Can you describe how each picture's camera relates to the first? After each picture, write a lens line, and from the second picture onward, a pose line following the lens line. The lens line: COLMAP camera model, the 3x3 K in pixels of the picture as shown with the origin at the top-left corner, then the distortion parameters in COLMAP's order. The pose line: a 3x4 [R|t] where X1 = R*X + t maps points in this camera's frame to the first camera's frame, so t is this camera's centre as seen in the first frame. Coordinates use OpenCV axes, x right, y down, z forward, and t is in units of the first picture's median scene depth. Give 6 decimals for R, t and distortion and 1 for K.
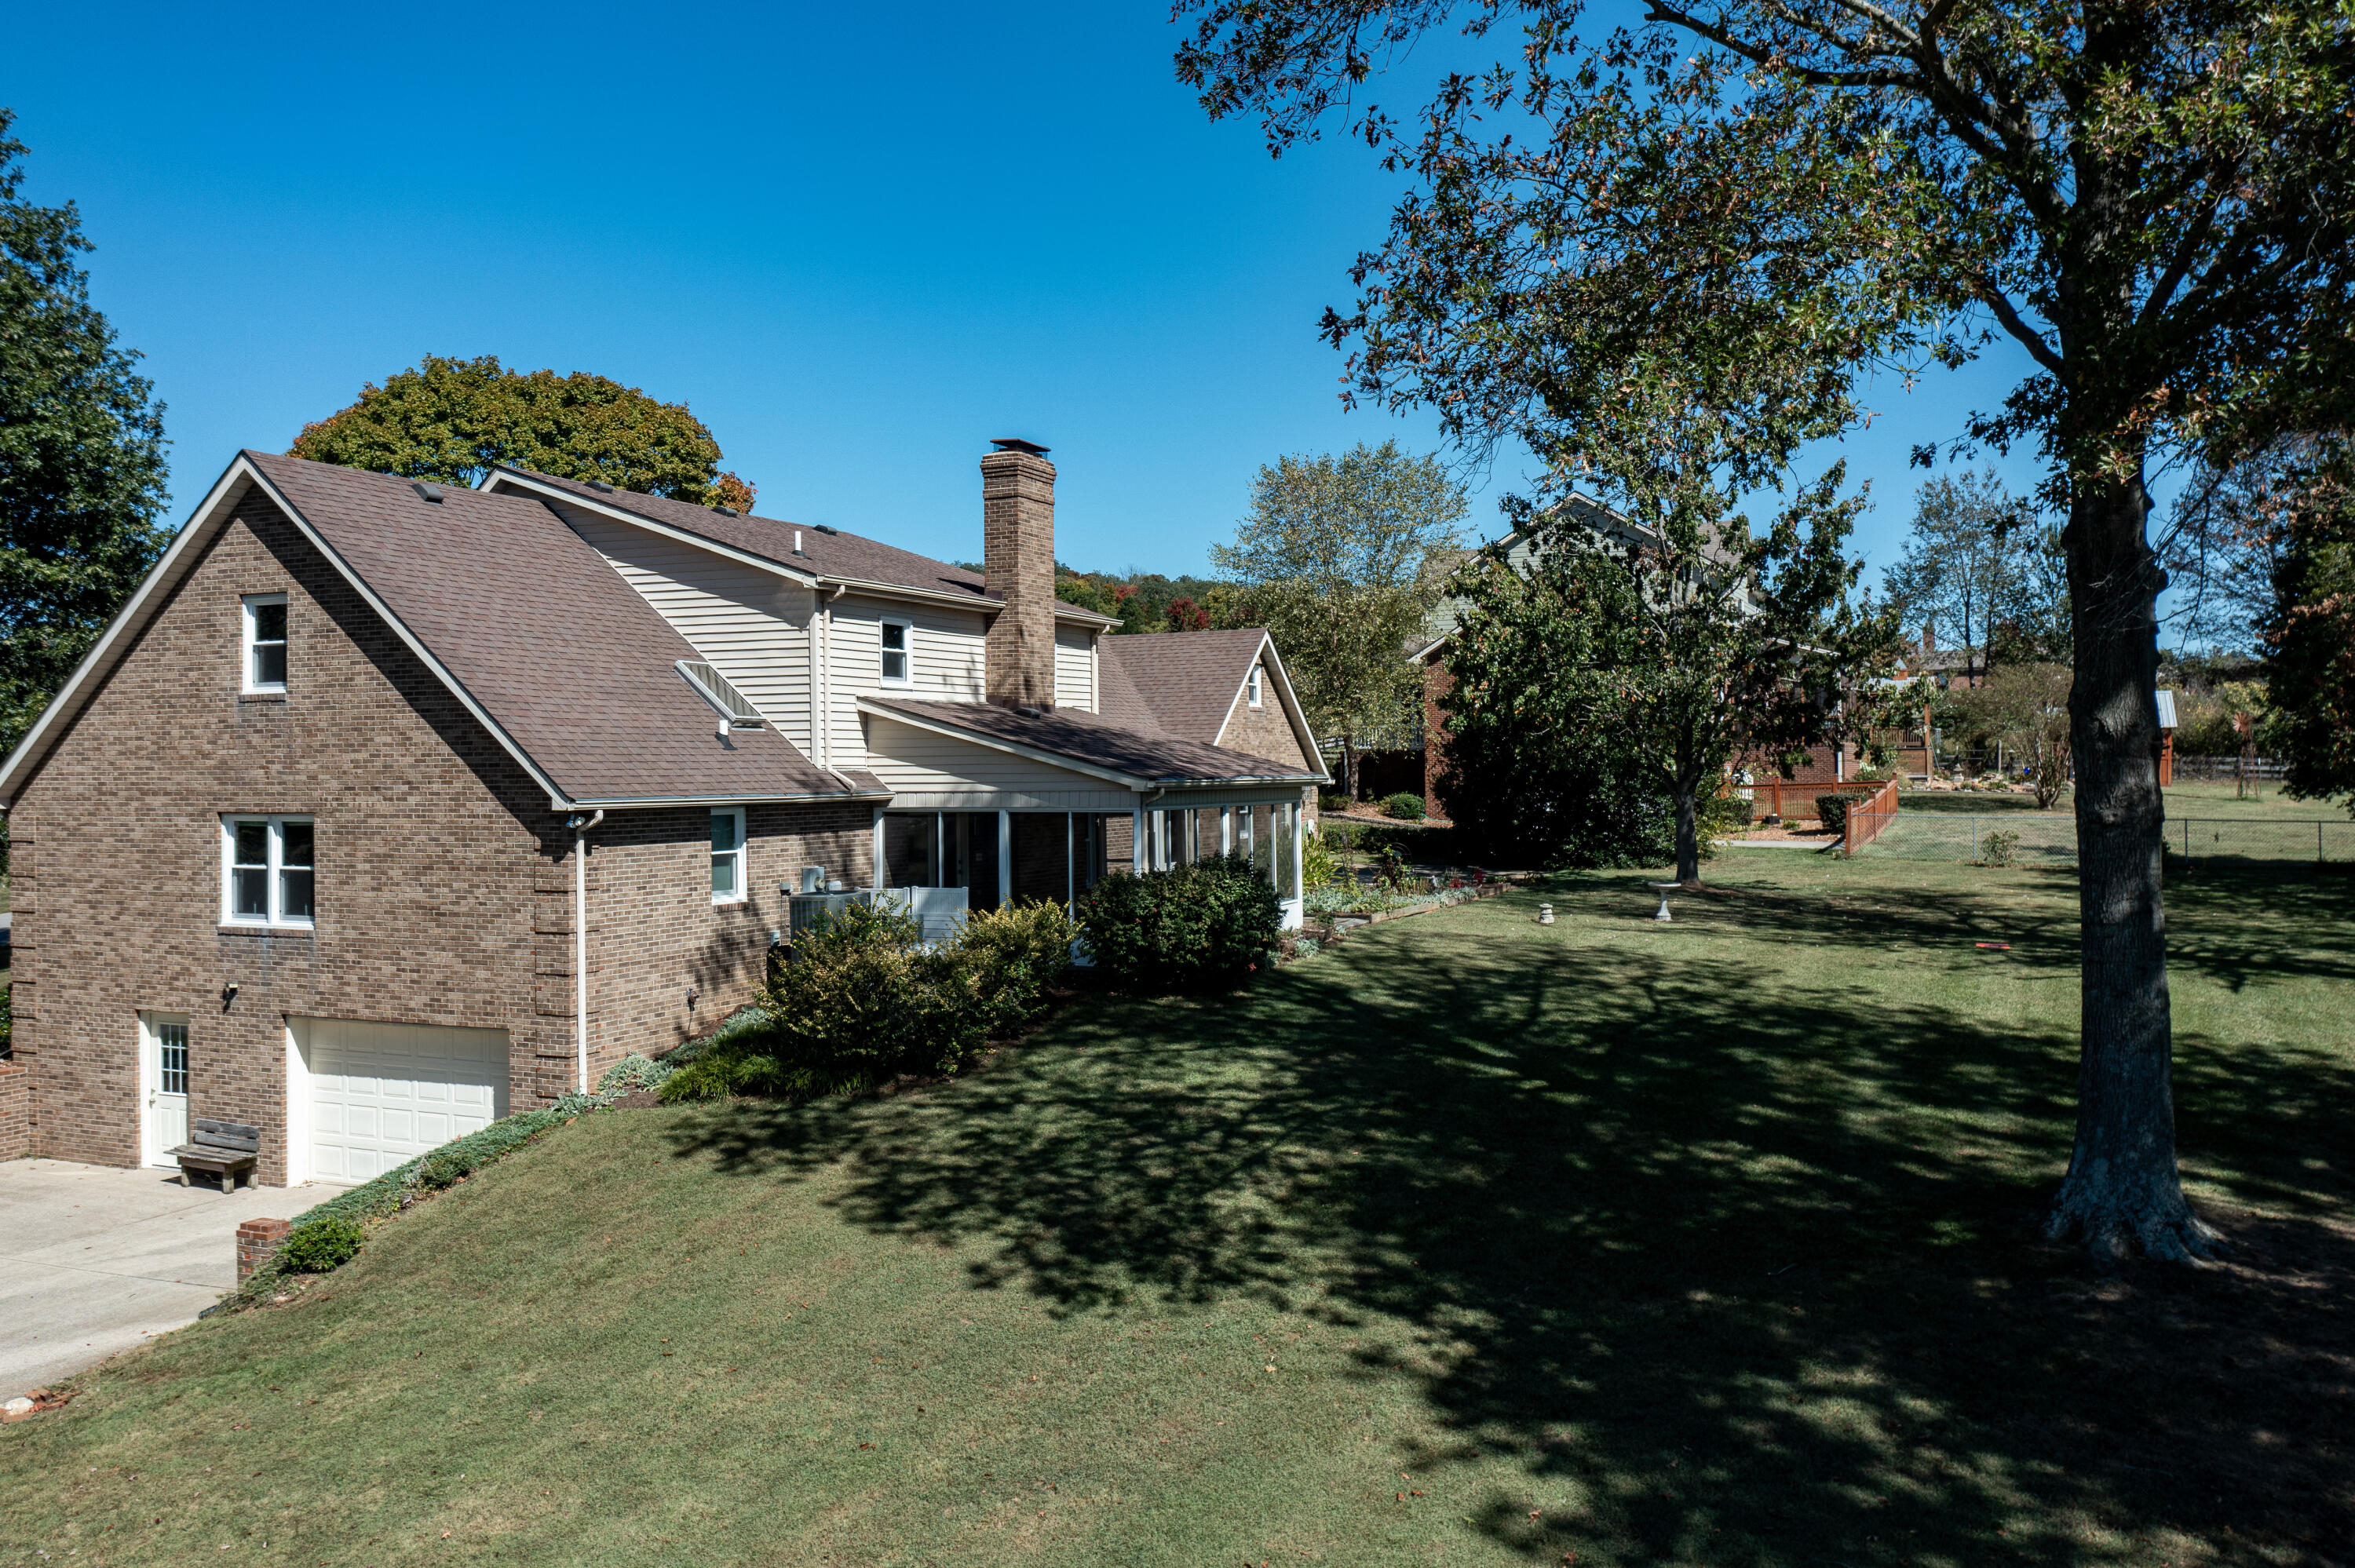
lens RADIAL K [[1879.7, 0, 1177.5], [0, 1879.7, 784.0], [0, 0, 1]] dist [-0.005551, -0.001564]
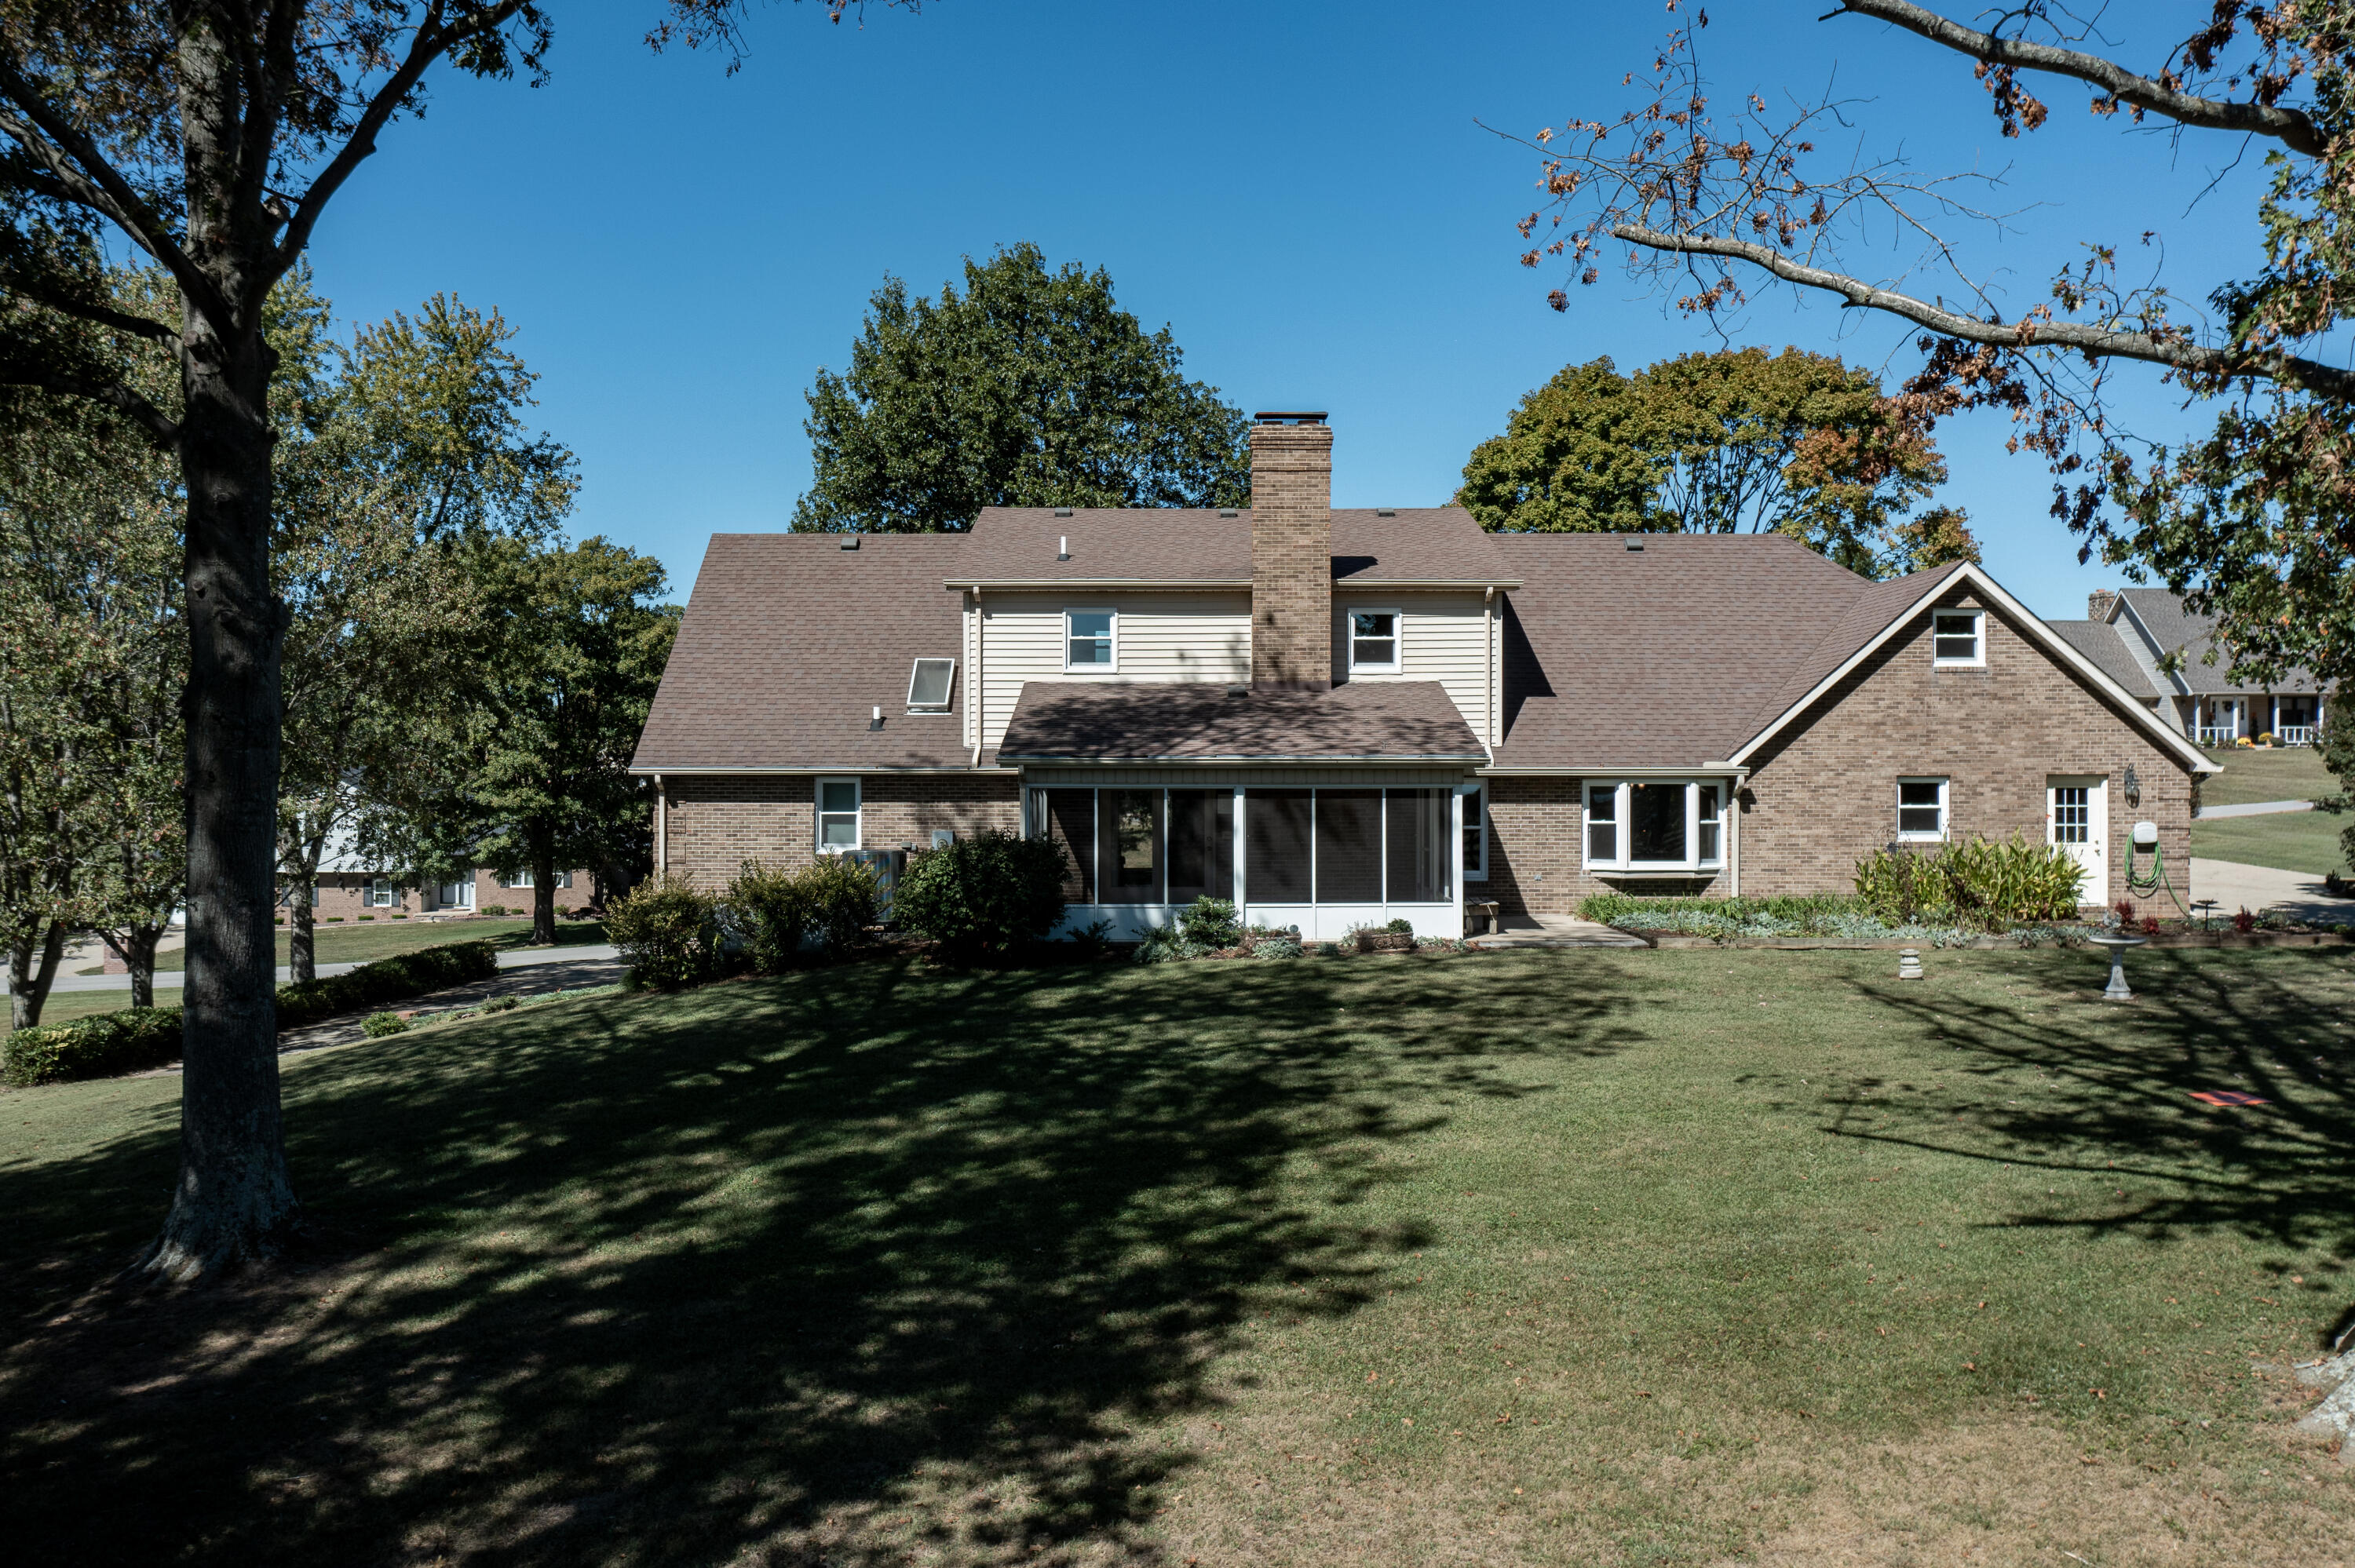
lens RADIAL K [[1879.7, 0, 1177.5], [0, 1879.7, 784.0], [0, 0, 1]] dist [-0.005551, -0.001564]
pose [[0.427045, 0.029977, -0.903733, 0.843419], [-0.009425, 0.999544, 0.028701, -0.017779], [0.904181, -0.003739, 0.427133, 0.570520]]
